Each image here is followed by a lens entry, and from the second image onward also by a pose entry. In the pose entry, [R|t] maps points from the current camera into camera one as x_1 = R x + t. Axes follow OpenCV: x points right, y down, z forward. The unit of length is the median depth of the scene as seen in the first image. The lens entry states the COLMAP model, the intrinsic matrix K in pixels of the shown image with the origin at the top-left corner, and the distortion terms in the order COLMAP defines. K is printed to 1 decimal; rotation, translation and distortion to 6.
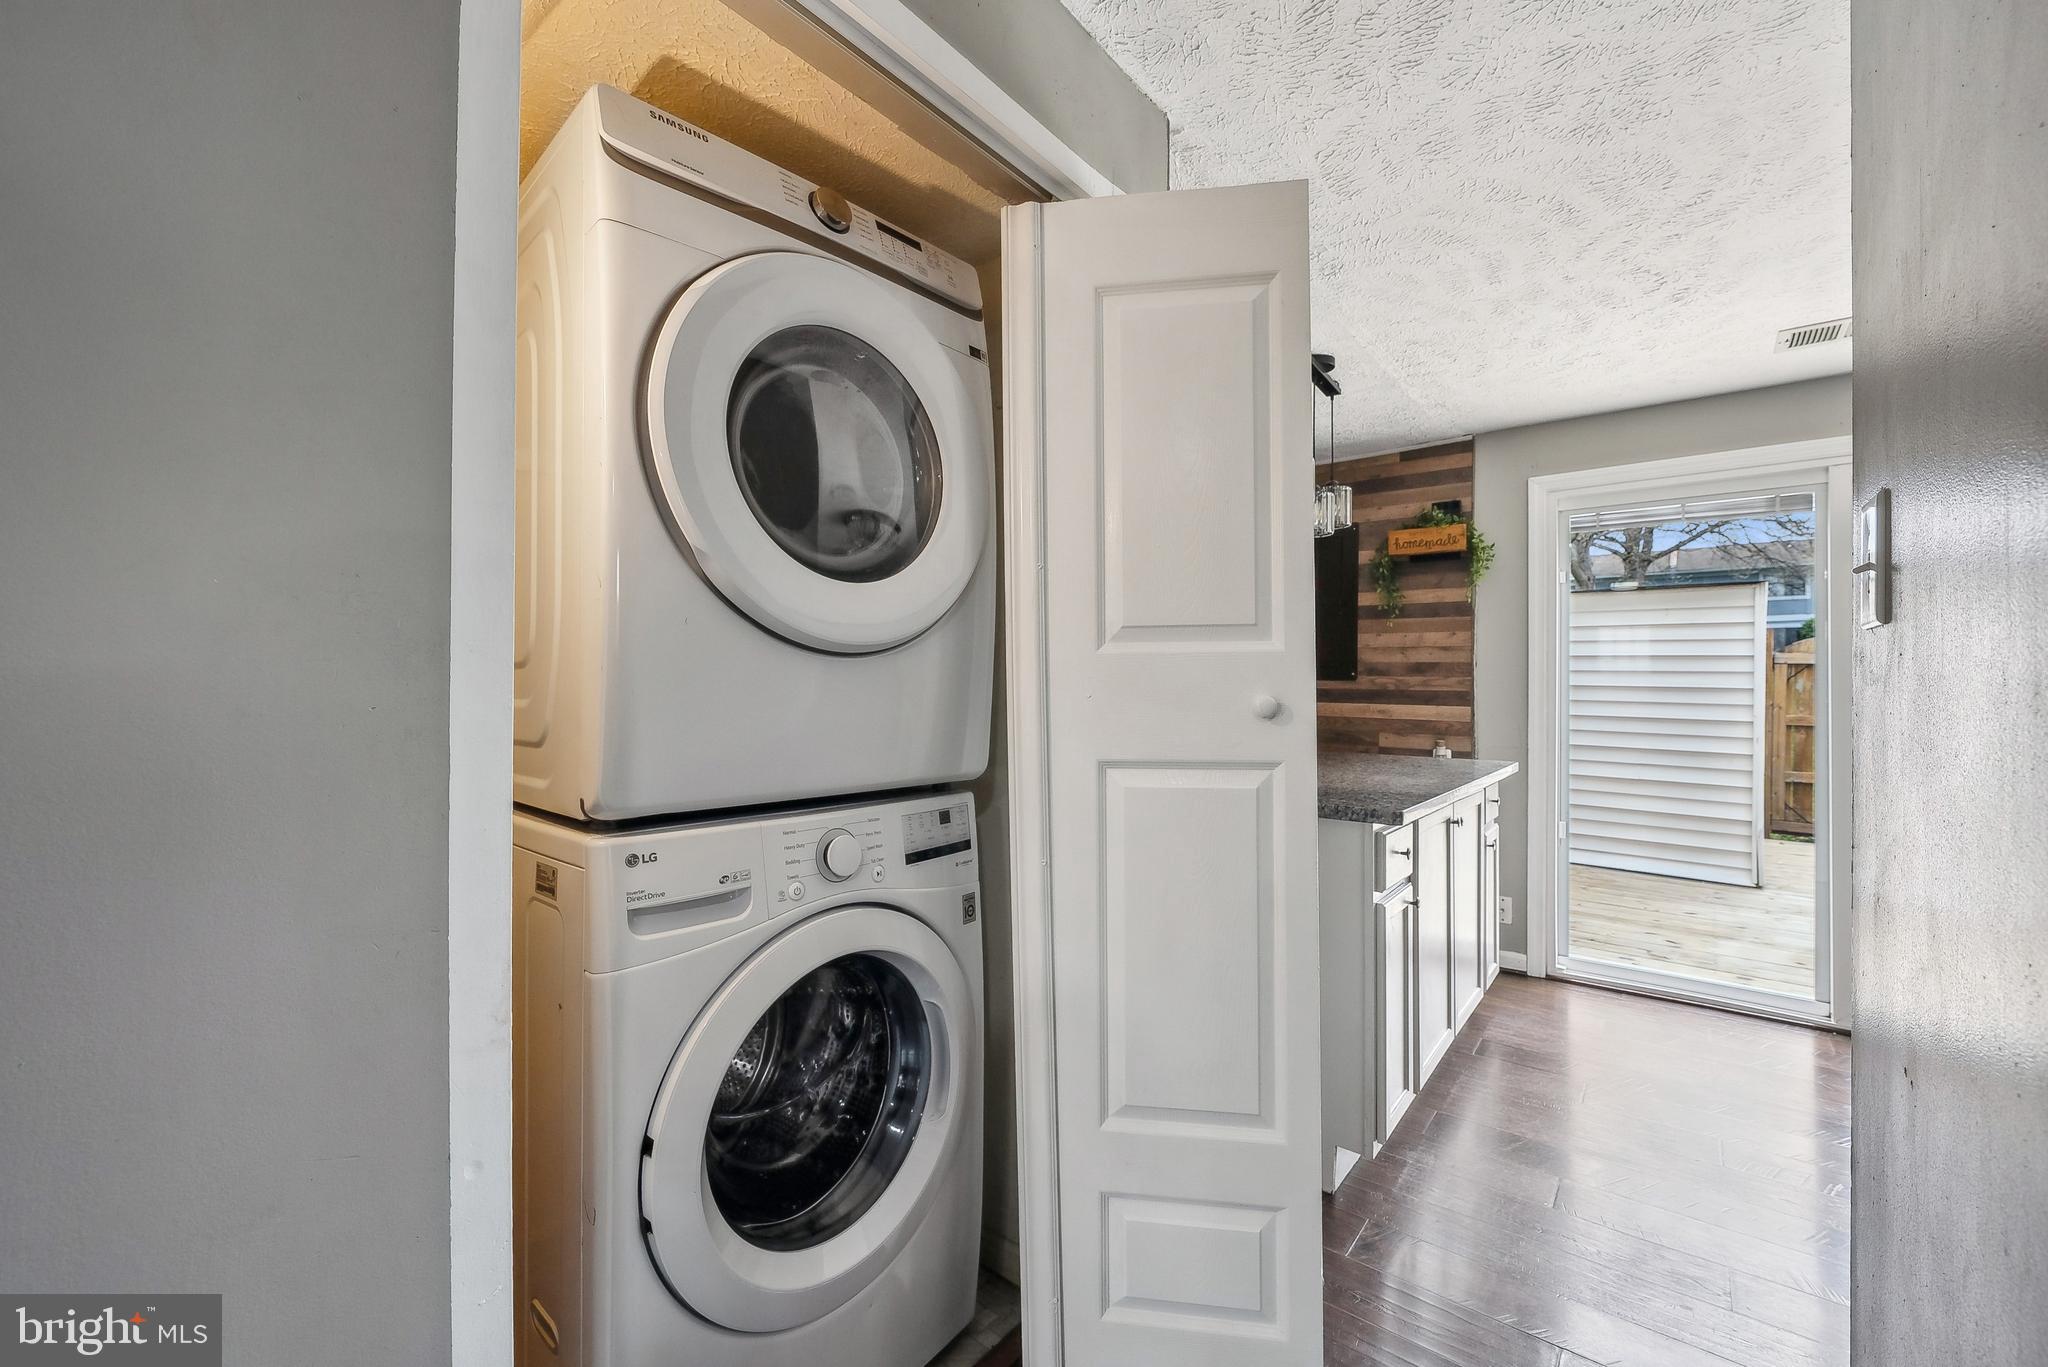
lens RADIAL K [[787.9, 0, 1019.0], [0, 787.9, 675.6], [0, 0, 1]] dist [-0.003578, 0.000658]
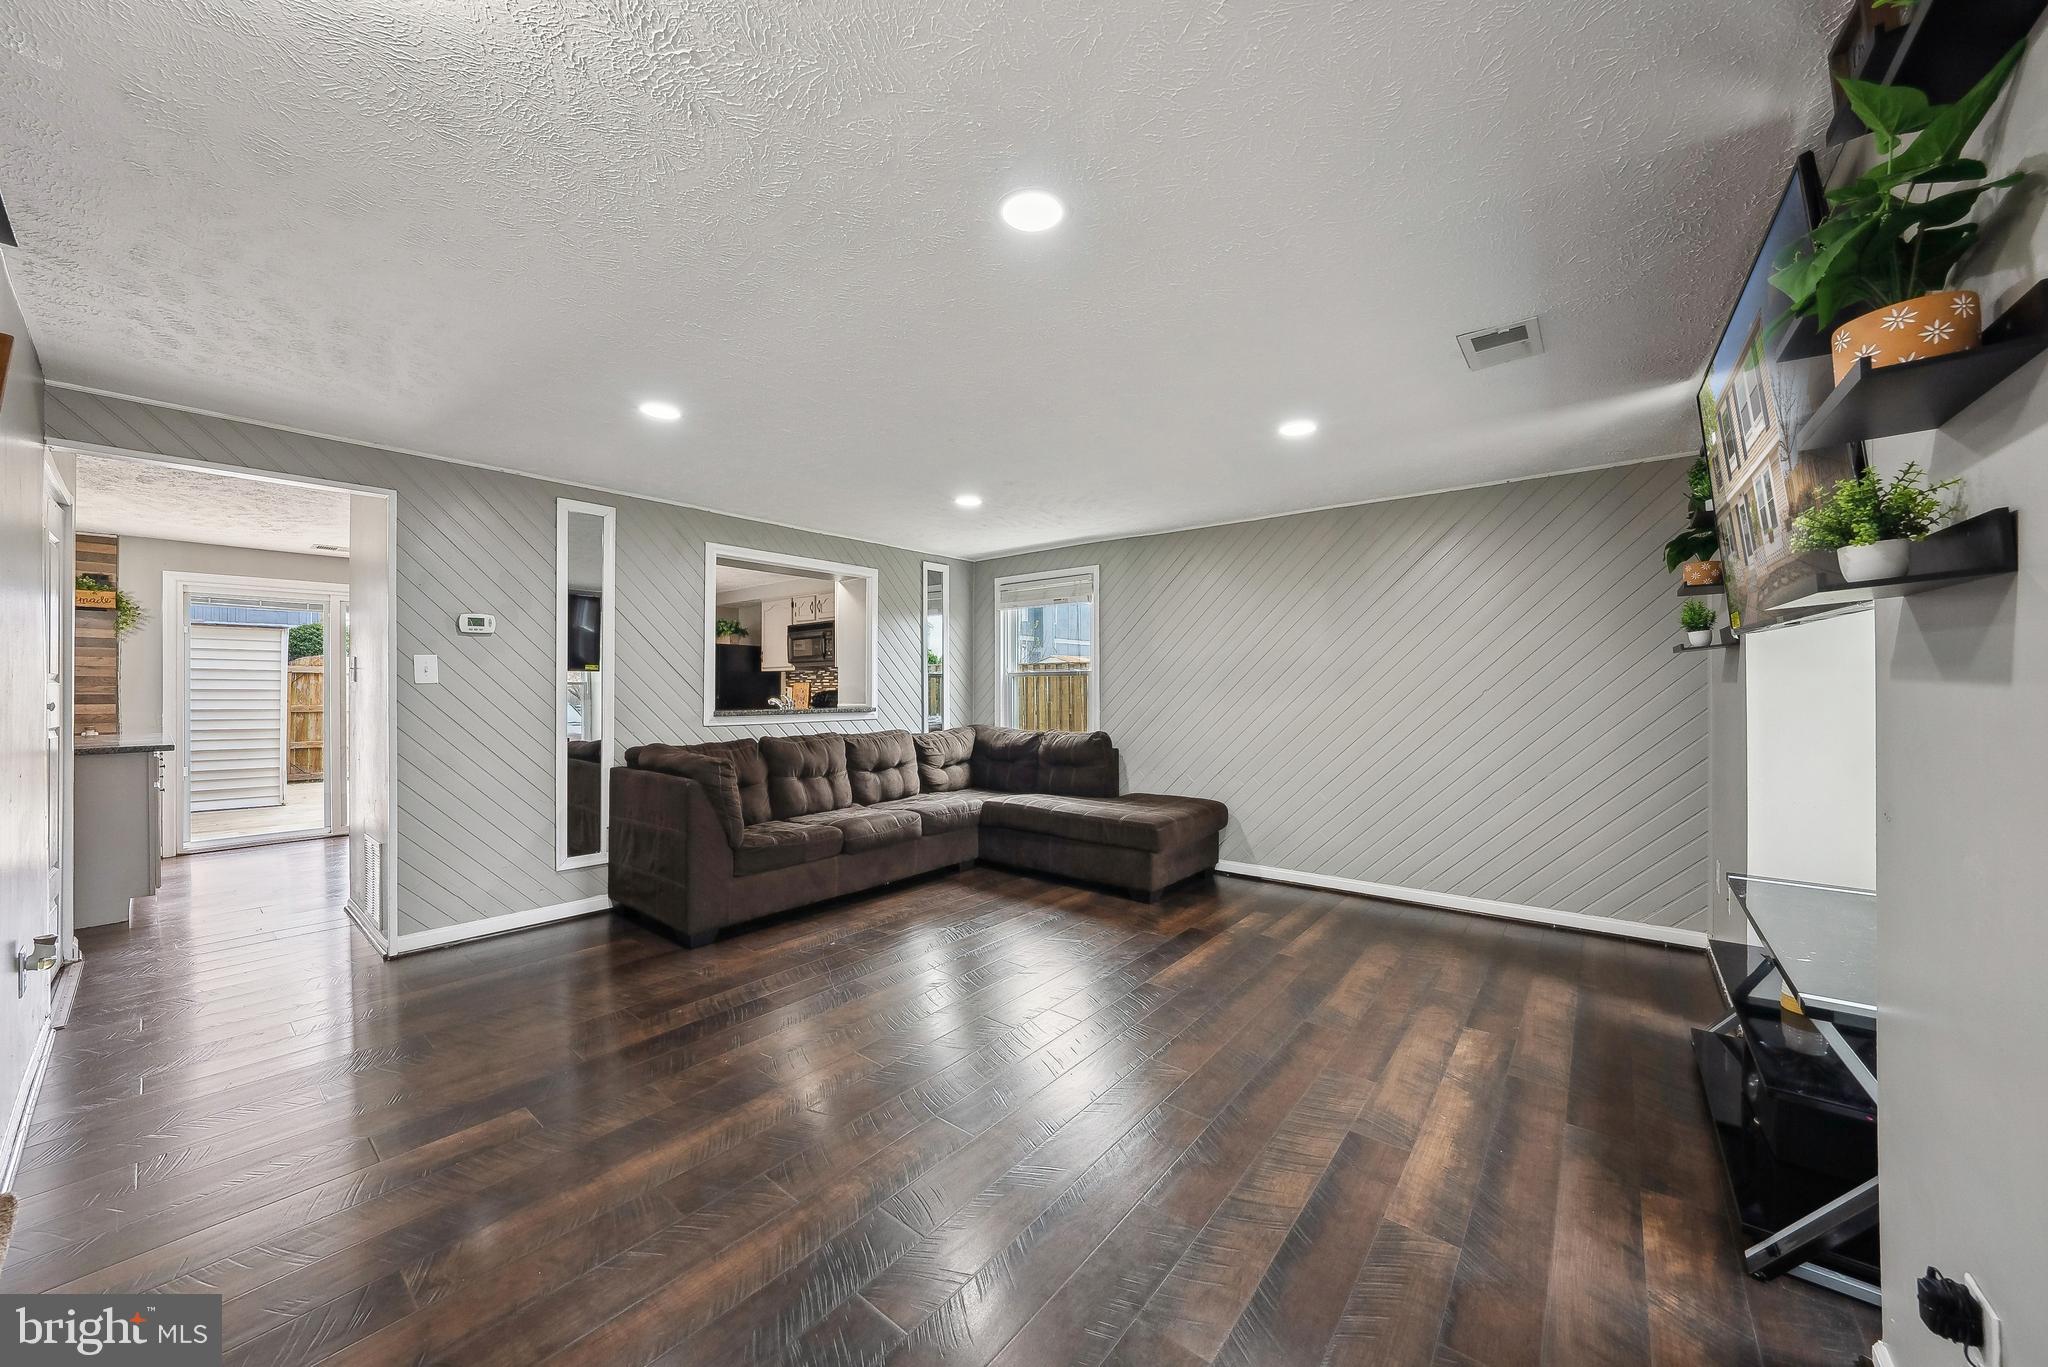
lens RADIAL K [[720.4, 0, 1032.4], [0, 720.4, 683.6], [0, 0, 1]] dist [-0.007599, -0.000232]
pose [[-0.012616, -0.004239, 0.999911, -0.881340], [-0.006429, 0.999971, 0.004158, -0.019955], [-0.999900, -0.006376, -0.012642, -0.835735]]
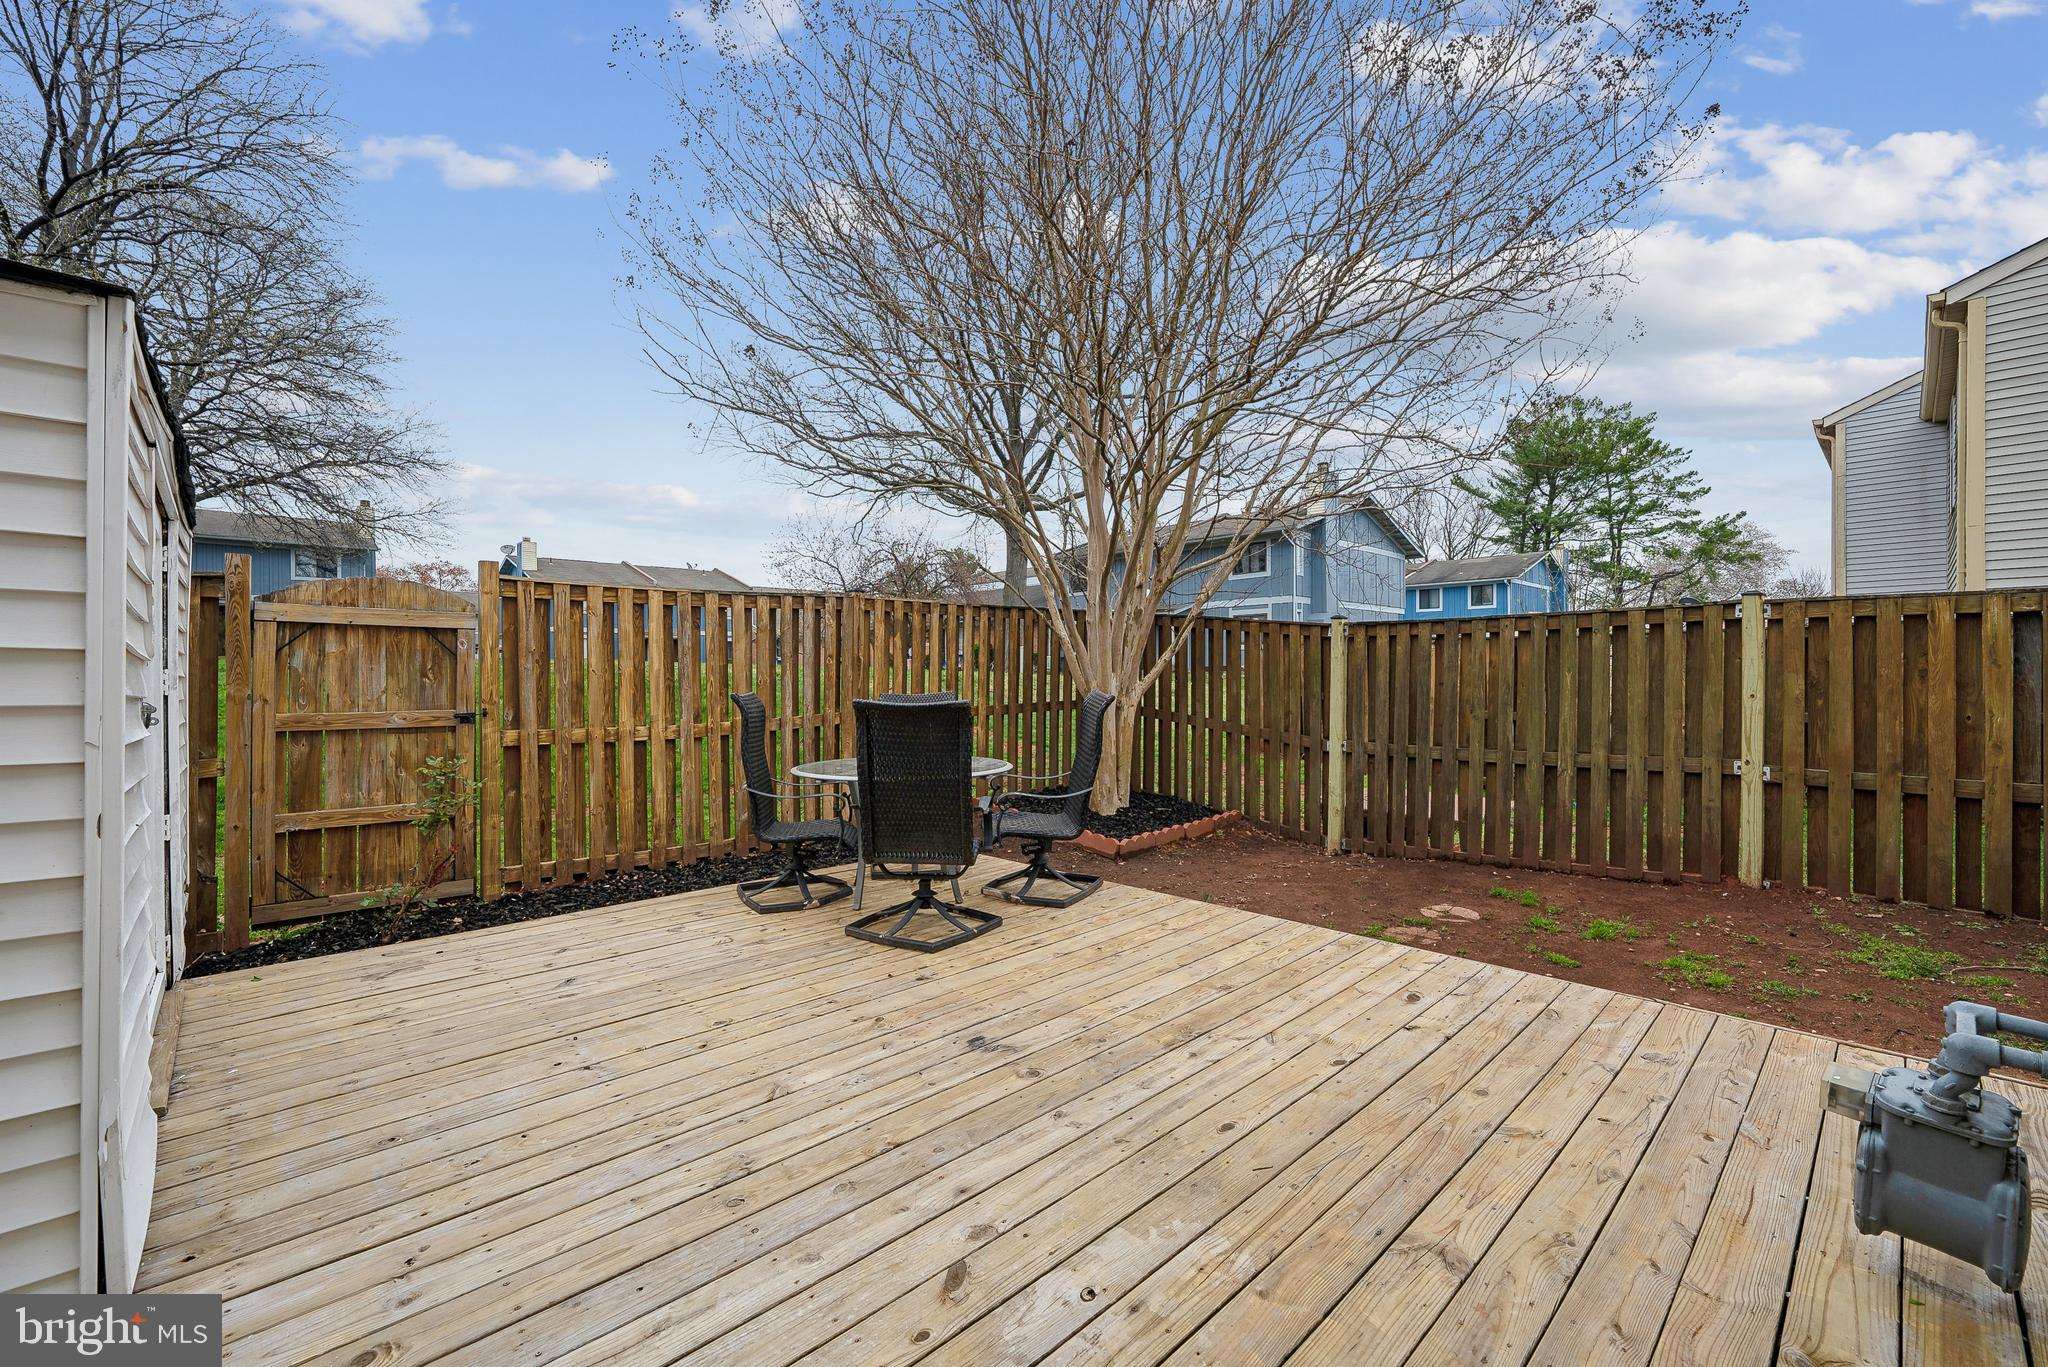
lens RADIAL K [[871.6, 0, 1035.7], [0, 871.6, 675.8], [0, 0, 1]] dist [-0.003796, 0.000006]
pose [[0.108383, -0.014150, 0.994009, 0.917367], [-0.003245, 0.999888, 0.014587, 0.027594], [-0.994104, -0.004806, 0.108325, 0.862757]]
